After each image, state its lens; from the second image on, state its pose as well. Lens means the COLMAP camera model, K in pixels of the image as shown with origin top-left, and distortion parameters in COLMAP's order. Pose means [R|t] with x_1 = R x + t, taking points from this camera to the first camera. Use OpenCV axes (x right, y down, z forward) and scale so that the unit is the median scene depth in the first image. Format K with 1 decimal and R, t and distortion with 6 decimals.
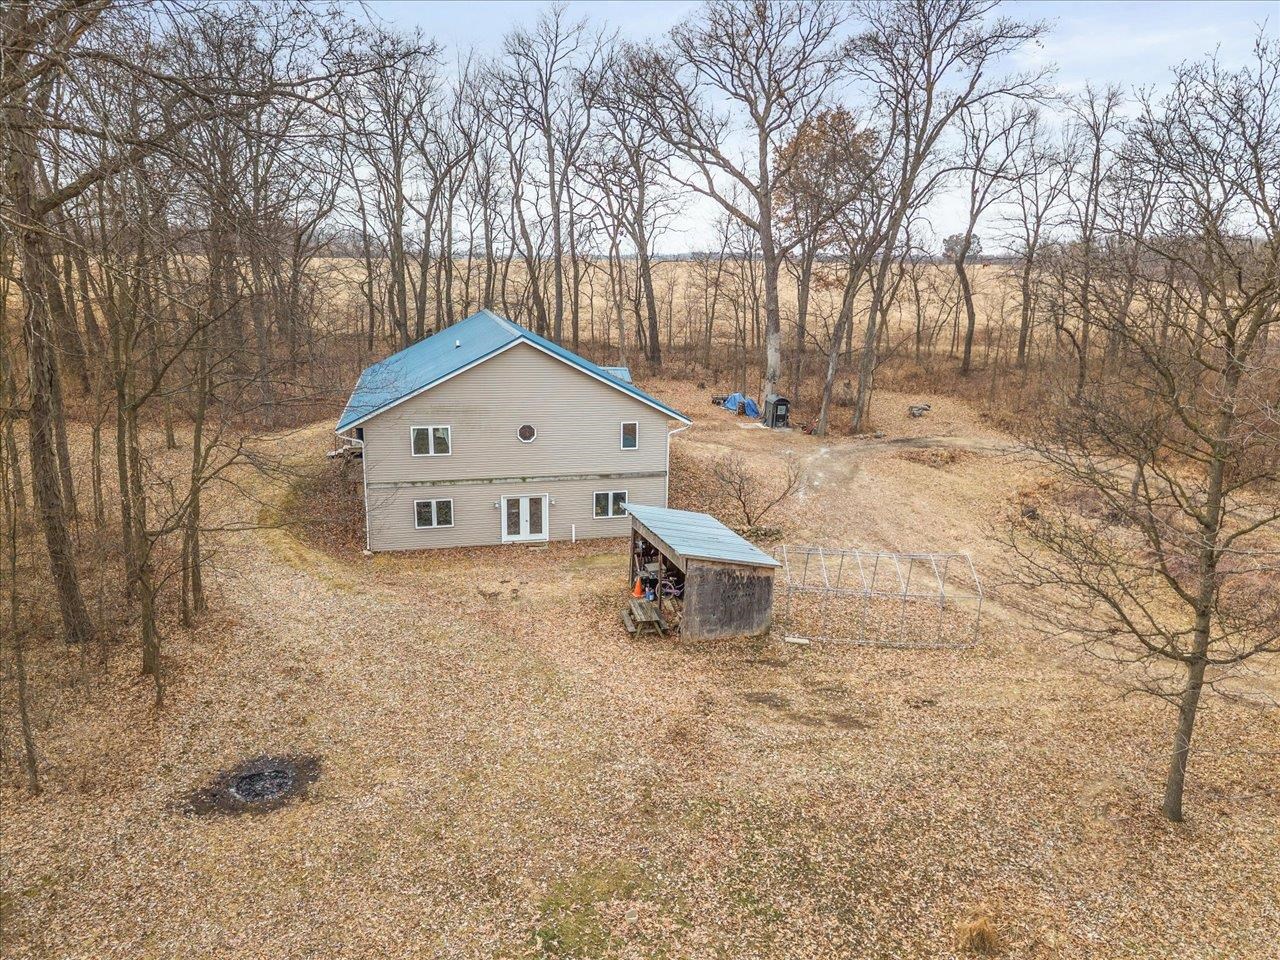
lens RADIAL K [[845.0, 0, 660.3], [0, 845.0, 472.2], [0, 0, 1]] dist [0.028278, -0.023252]
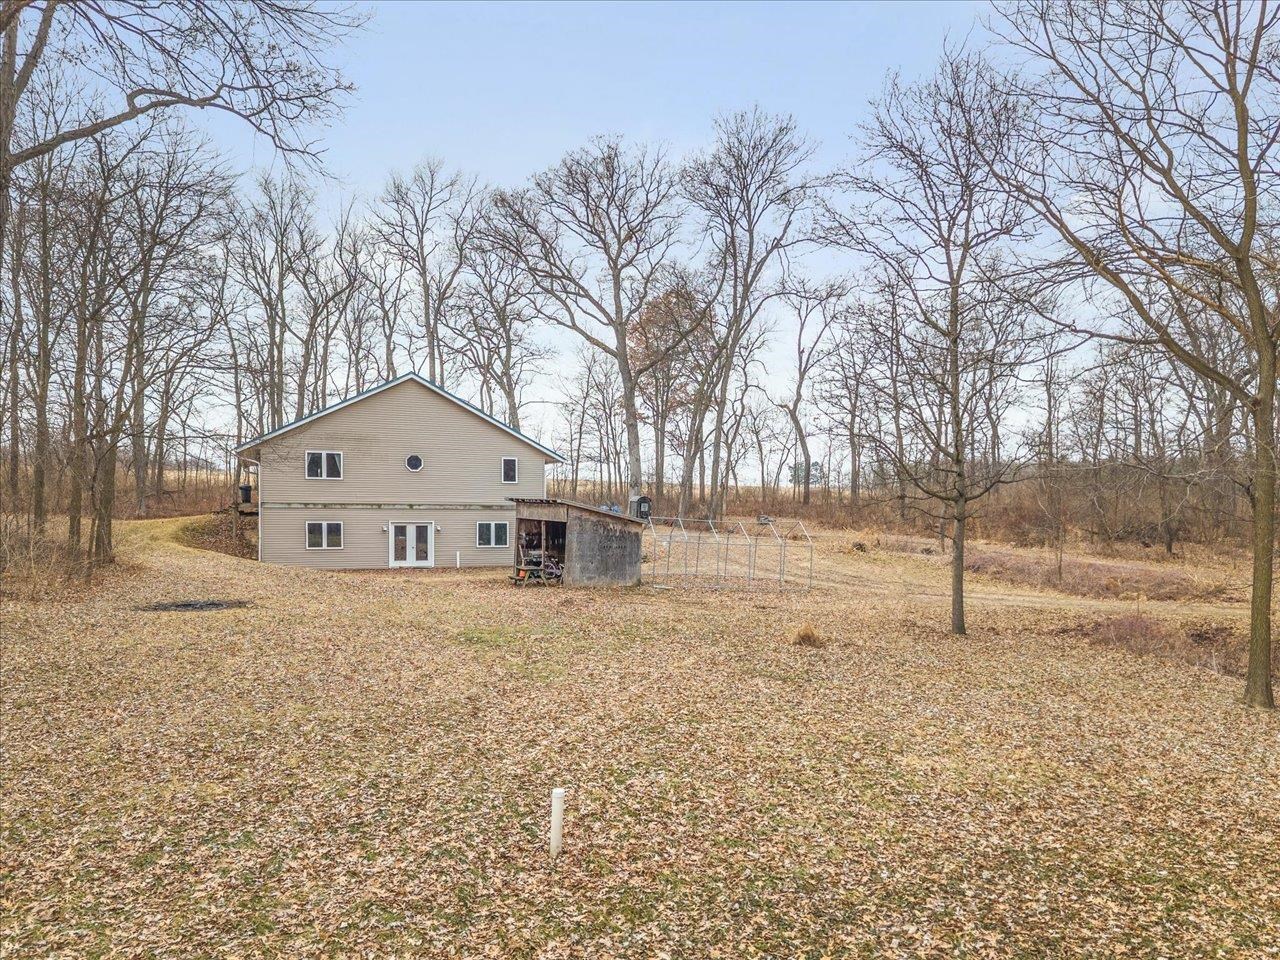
lens RADIAL K [[845.0, 0, 660.5], [0, 845.0, 555.8], [0, 0, 1]] dist [0.028278, -0.023252]
pose [[0.986834, -0.024090, 0.159933, -0.020211], [0.051526, 0.984149, -0.169691, 0.264904], [-0.153310, 0.175698, 0.972433, -0.094428]]
